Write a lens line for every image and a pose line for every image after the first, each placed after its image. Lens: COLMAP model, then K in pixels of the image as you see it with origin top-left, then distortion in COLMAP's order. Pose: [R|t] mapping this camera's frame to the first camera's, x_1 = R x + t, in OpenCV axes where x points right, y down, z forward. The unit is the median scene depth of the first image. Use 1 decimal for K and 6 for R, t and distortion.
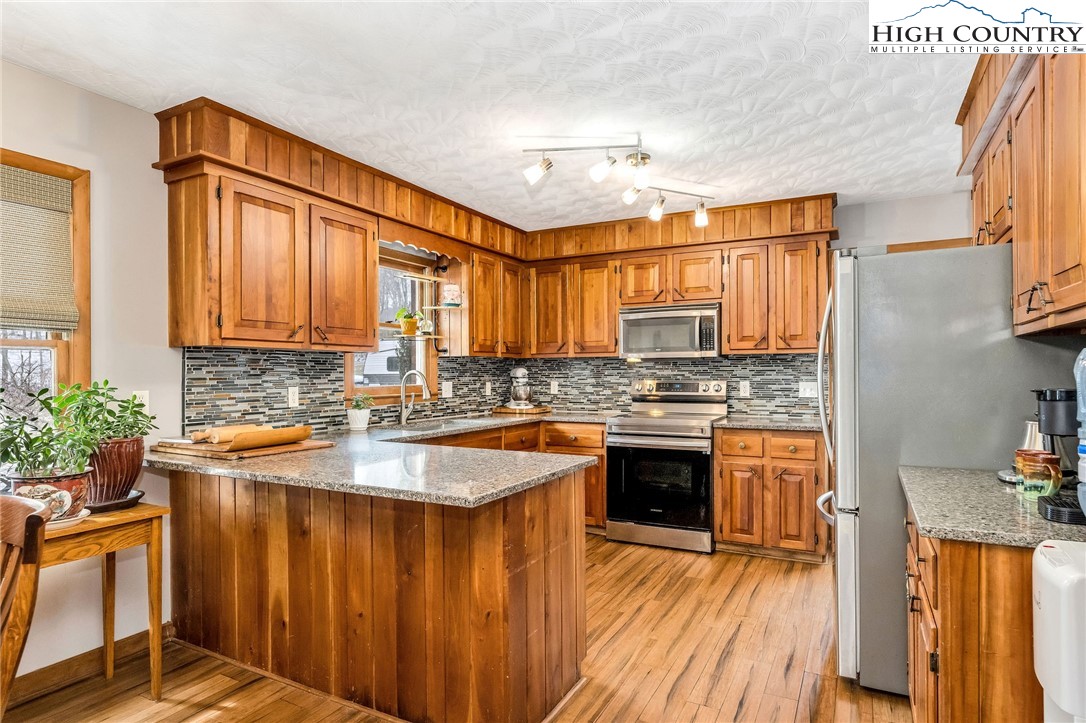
lens RADIAL K [[600.6, 0, 541.4], [0, 600.6, 373.7], [0, 0, 1]] dist [-0.001078, 0.000033]
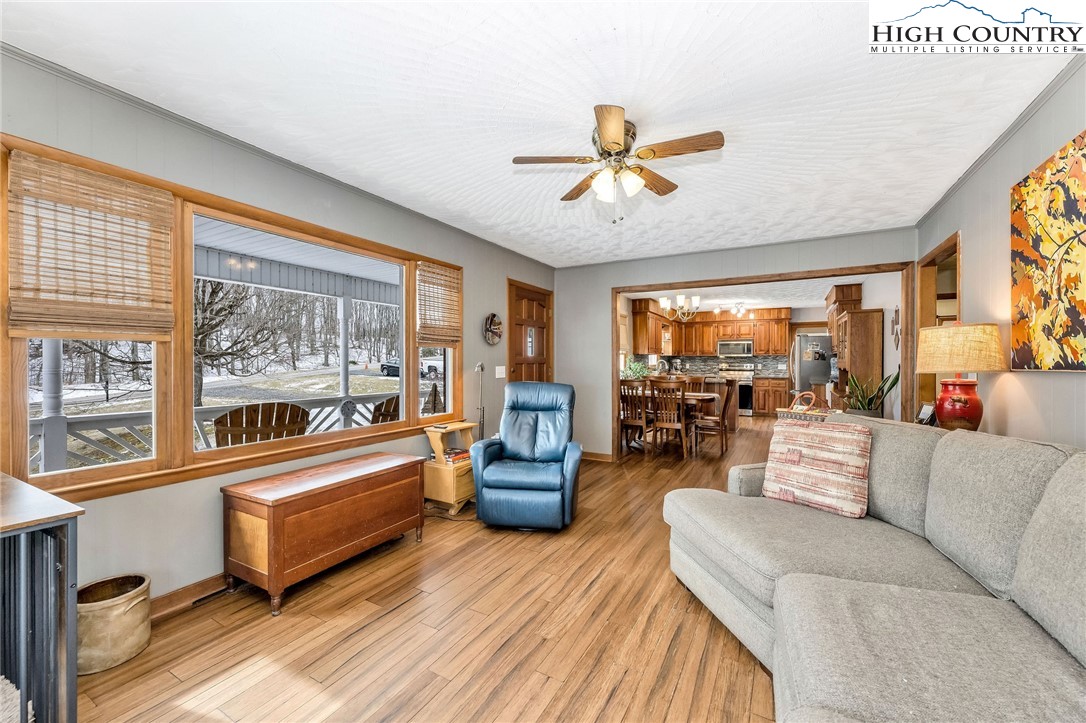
lens RADIAL K [[438.2, 0, 543.0], [0, 438.2, 361.5], [0, 0, 1]] dist [0.000386, 0.000008]
pose [[0.999819, 0.003878, -0.018644, -0.722814], [-0.003921, 0.999990, -0.002321, 0.009163], [0.018635, 0.002394, 0.999823, -1.252871]]
